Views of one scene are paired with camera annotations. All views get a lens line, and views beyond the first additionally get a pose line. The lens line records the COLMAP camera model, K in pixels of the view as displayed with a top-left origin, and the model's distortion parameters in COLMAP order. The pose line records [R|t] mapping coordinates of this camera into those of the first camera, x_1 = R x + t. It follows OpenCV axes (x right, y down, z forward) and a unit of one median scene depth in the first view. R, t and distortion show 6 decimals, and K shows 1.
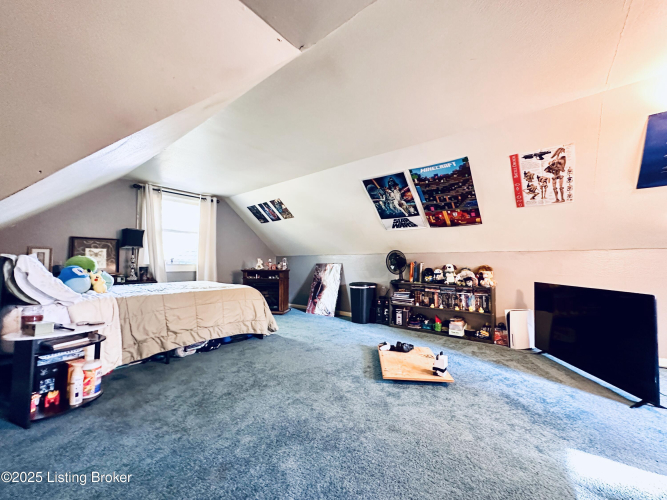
lens RADIAL K [[267.2, 0, 333.5], [0, 267.2, 250.0], [0, 0, 1]] dist [-0.002206, -0.000099]
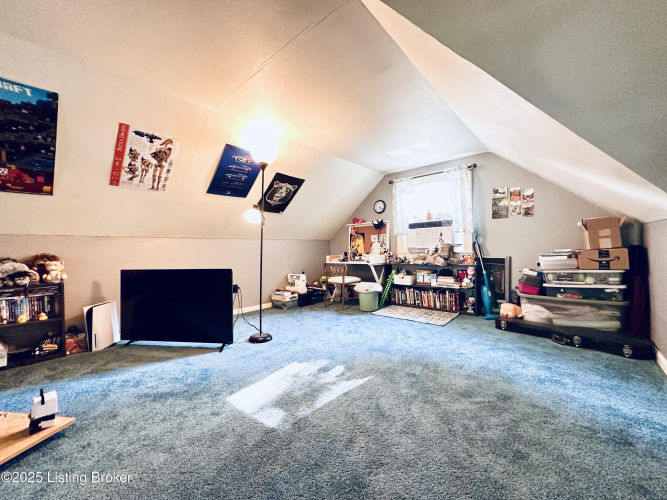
lens RADIAL K [[267.2, 0, 333.5], [0, 267.2, 250.0], [0, 0, 1]] dist [-0.002206, -0.000099]
pose [[0.034407, -0.006246, 0.999388, -0.137378], [-0.028754, 0.999560, 0.007237, 0.022268], [-0.998994, -0.028985, 0.034212, 0.222040]]
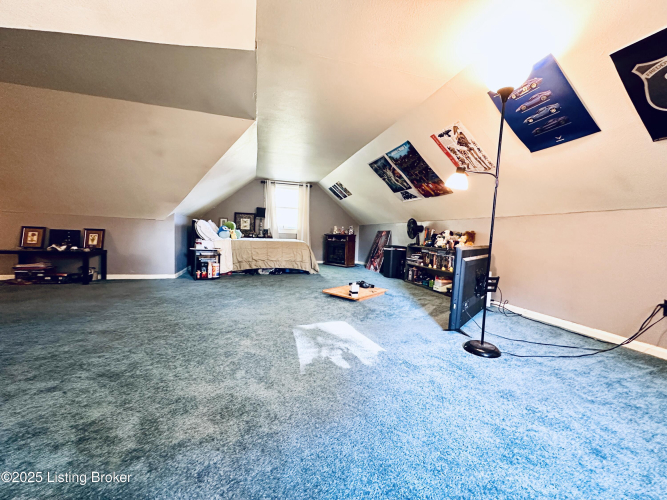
lens RADIAL K [[267.2, 0, 333.5], [0, 267.2, 250.0], [0, 0, 1]] dist [-0.002206, -0.000099]
pose [[0.820477, 0.059380, -0.568588, 0.819028], [-0.005239, 0.995330, 0.096387, 0.036030], [0.571656, -0.076105, 0.816956, -0.221967]]
